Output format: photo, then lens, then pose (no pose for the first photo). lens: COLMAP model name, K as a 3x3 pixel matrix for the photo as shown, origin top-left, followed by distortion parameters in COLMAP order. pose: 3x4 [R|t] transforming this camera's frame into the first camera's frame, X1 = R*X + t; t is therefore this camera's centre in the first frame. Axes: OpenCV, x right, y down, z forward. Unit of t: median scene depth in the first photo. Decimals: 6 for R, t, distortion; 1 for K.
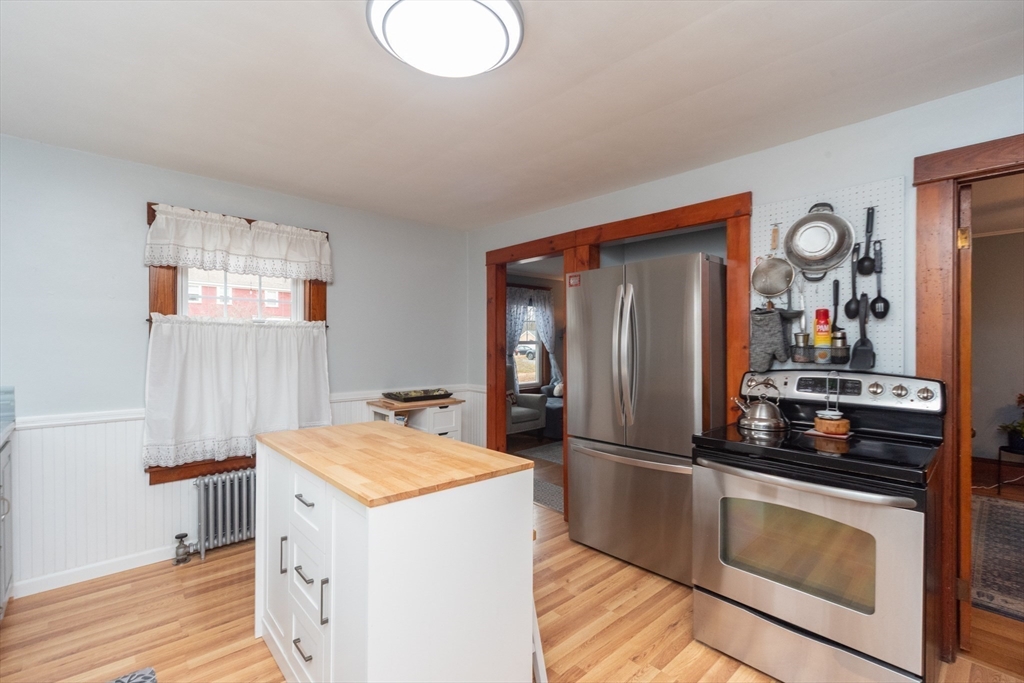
lens RADIAL K [[459.9, 0, 518.8], [0, 459.9, 342.2], [0, 0, 1]] dist [-0.017560, -0.000635]
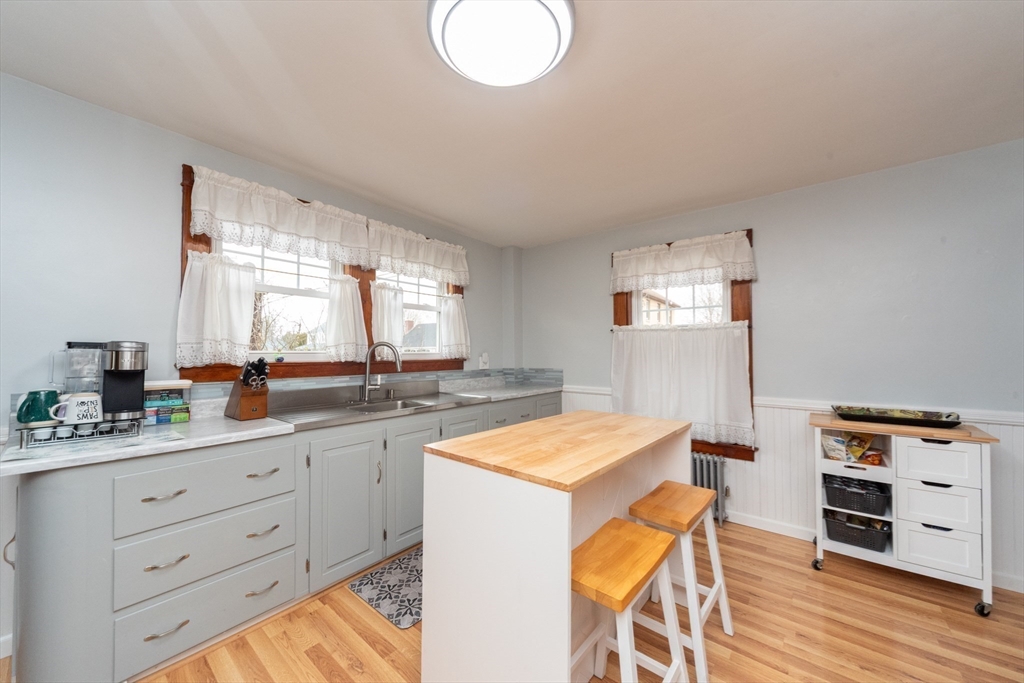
lens RADIAL K [[376.3, 0, 513.7], [0, 376.3, 349.1], [0, 0, 1]] dist [-0.001799, 0.000061]
pose [[0.126964, -0.013266, -0.991819, 0.442466], [0.002087, 0.999912, -0.013107, 0.034365], [0.991905, -0.000405, 0.126981, 0.587716]]
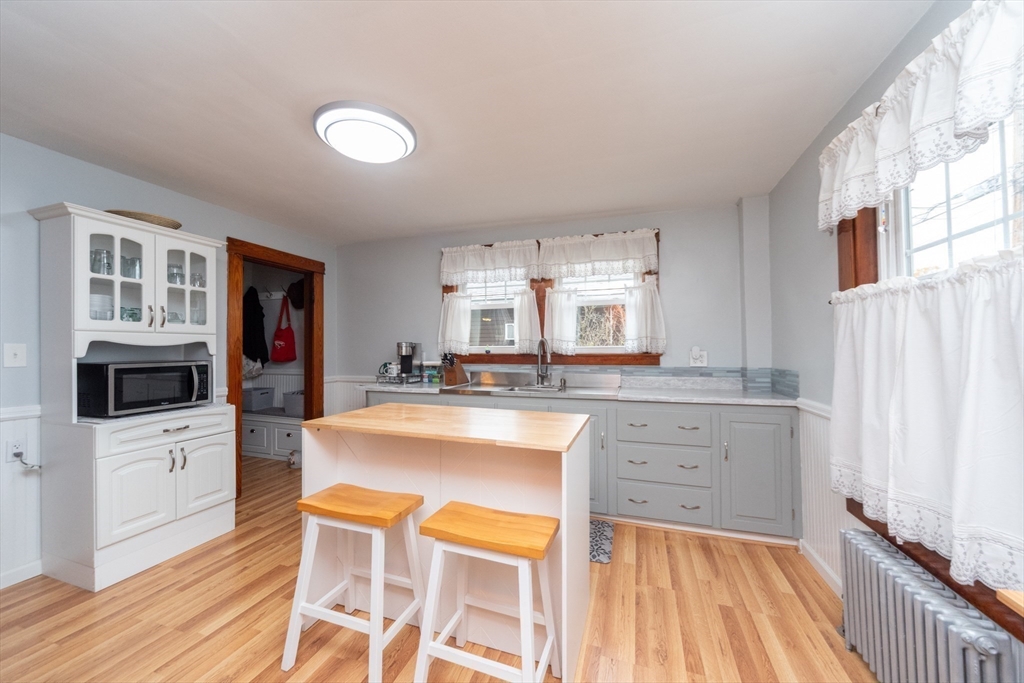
lens RADIAL K [[376.3, 0, 503.7], [0, 376.3, 344.3], [0, 0, 1]] dist [-0.001799, 0.000061]
pose [[-0.889875, -0.010317, -0.456088, 0.010240], [-0.002342, 0.999834, -0.018047, 0.046899], [0.456198, -0.014992, -0.889752, 1.522486]]
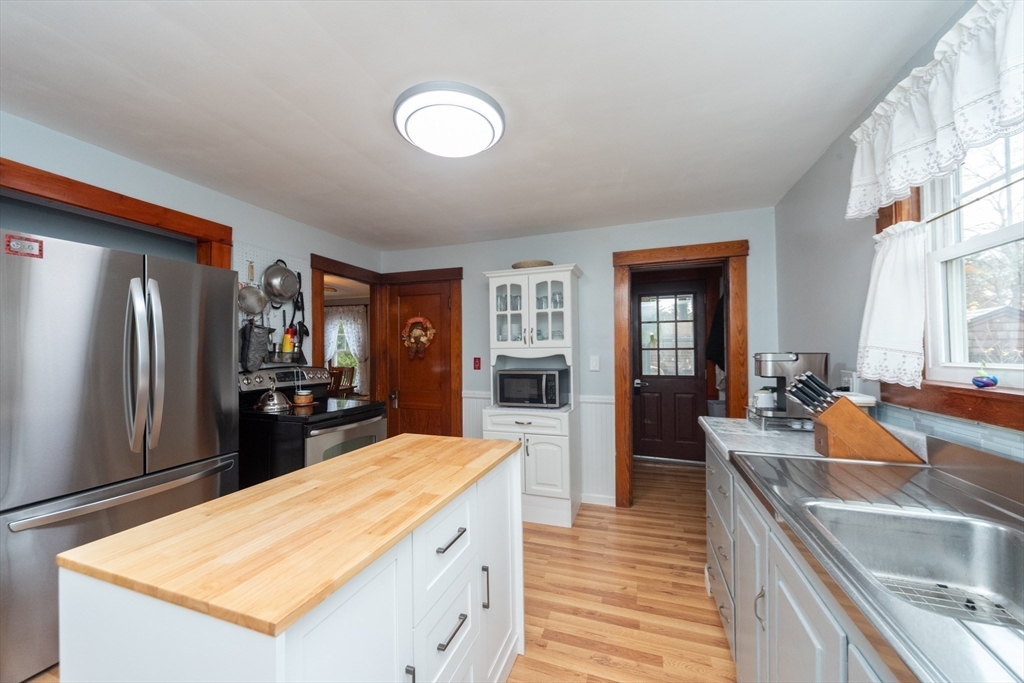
lens RADIAL K [[376.3, 0, 509.0], [0, 376.3, 343.1], [0, 0, 1]] dist [-0.001799, 0.000061]
pose [[-0.457997, 0.016178, 0.888806, -0.801299], [0.003167, 0.999858, -0.016568, 0.003231], [-0.888948, -0.004773, -0.457983, 0.872998]]
